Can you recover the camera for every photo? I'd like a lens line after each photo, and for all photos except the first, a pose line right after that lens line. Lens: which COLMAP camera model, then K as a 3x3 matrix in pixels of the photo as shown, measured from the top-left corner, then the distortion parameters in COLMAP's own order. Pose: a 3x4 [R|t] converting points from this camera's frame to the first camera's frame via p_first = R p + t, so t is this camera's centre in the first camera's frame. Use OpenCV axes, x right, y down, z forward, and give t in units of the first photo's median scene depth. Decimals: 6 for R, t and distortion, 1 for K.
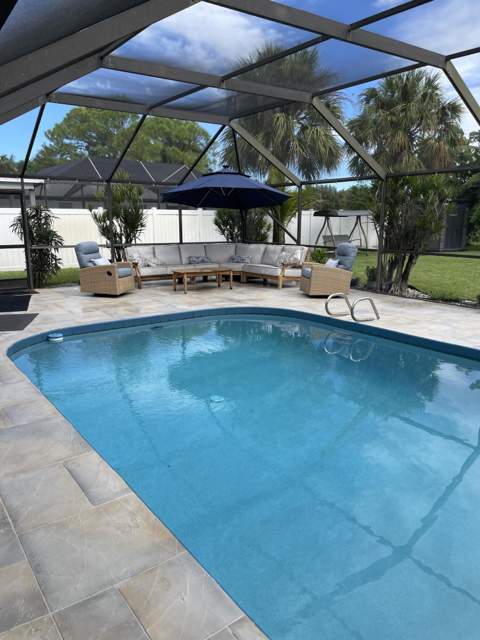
lens RADIAL K [[491.1, 0, 230.2], [0, 491.1, 319.8], [0, 0, 1]] dist [0.075825, -0.108128]
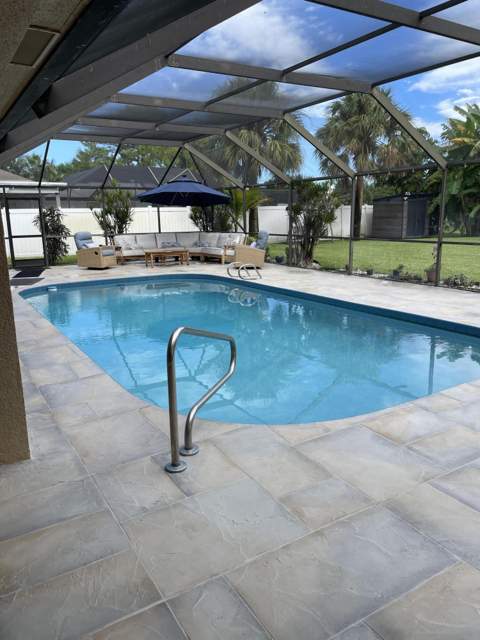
lens RADIAL K [[482.5, 0, 240.0], [0, 482.5, 320.0], [0, 0, 1]] dist [0.075035, -0.112150]
pose [[0.998123, -0.004469, -0.061072, 0.212083], [0.005383, 0.999876, 0.014813, 0.067492], [0.060998, -0.015114, 0.998023, -0.325798]]
